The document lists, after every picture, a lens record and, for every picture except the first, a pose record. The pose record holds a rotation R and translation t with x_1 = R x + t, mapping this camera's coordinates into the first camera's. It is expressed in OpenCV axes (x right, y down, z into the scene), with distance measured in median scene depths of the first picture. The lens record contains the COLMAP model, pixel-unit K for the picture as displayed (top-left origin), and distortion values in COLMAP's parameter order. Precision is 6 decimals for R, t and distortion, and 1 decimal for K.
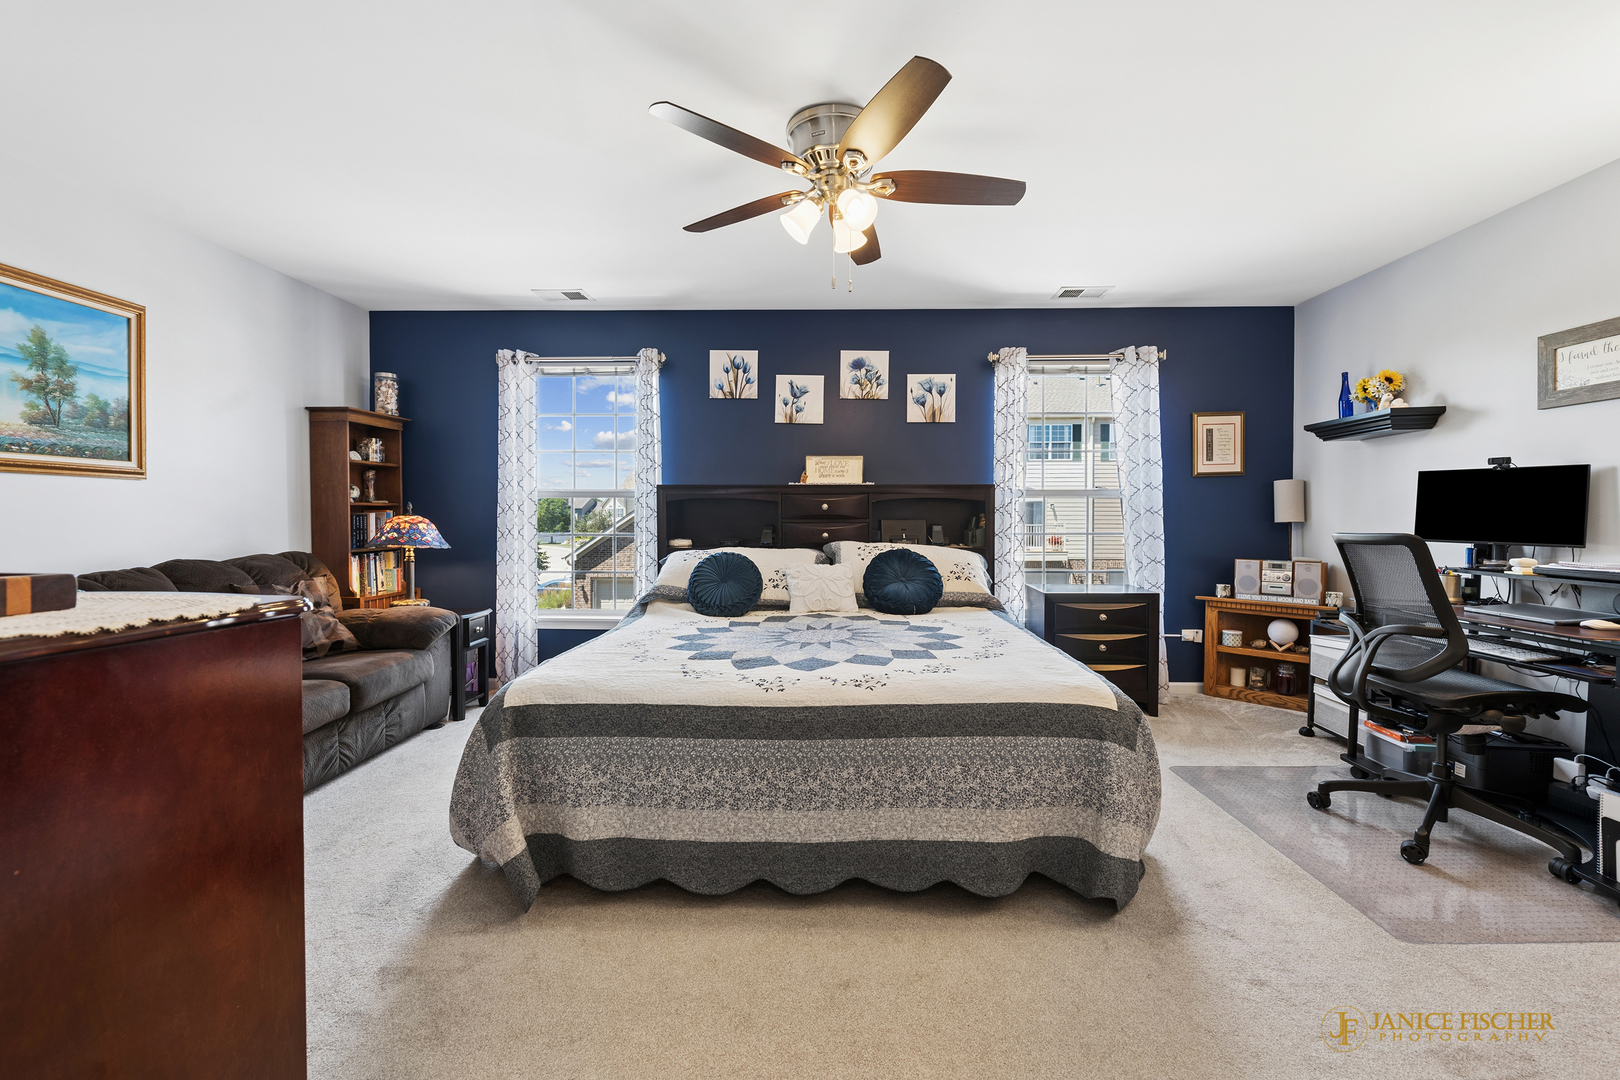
lens RADIAL K [[655.6, 0, 814.5], [0, 655.6, 520.5], [0, 0, 1]] dist [-0.000530, -0.000369]
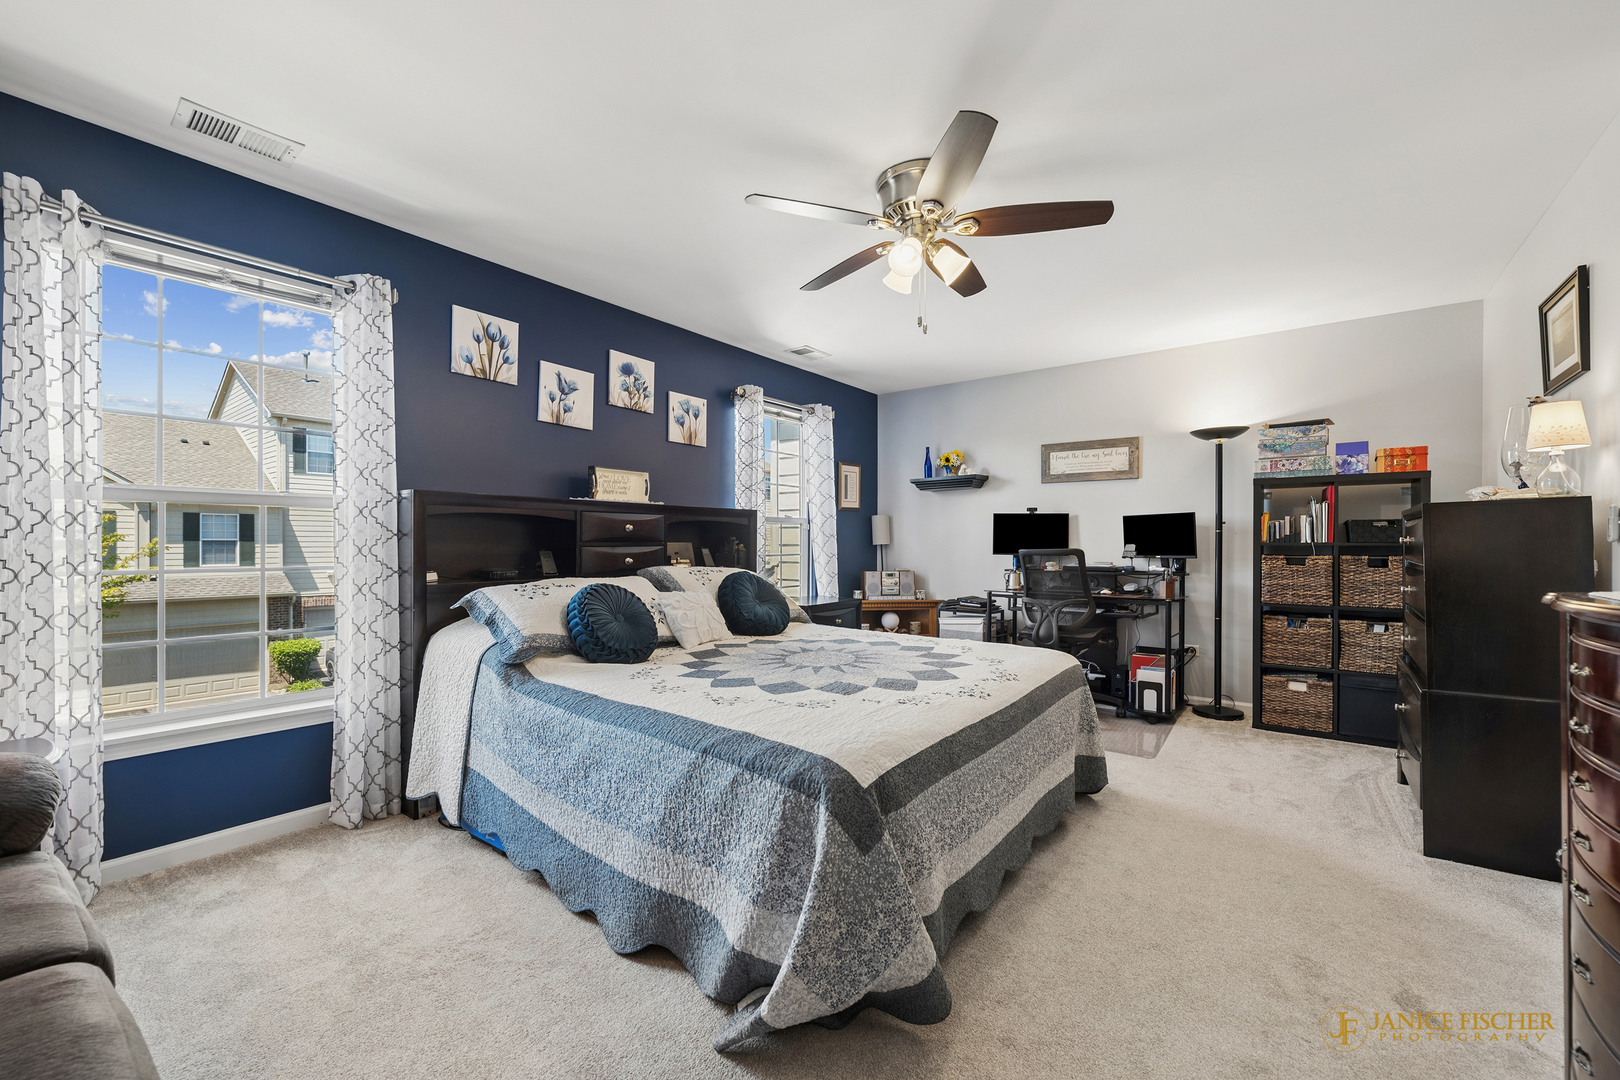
lens RADIAL K [[650.0, 0, 810.0], [0, 650.0, 540.0], [0, 0, 1]] dist [0.000270, 0.000188]
pose [[0.588989, 0.003668, 0.808133, -0.505256], [0.005869, 0.999944, -0.008816, 0.004317], [-0.808120, 0.009935, 0.588934, 0.276908]]
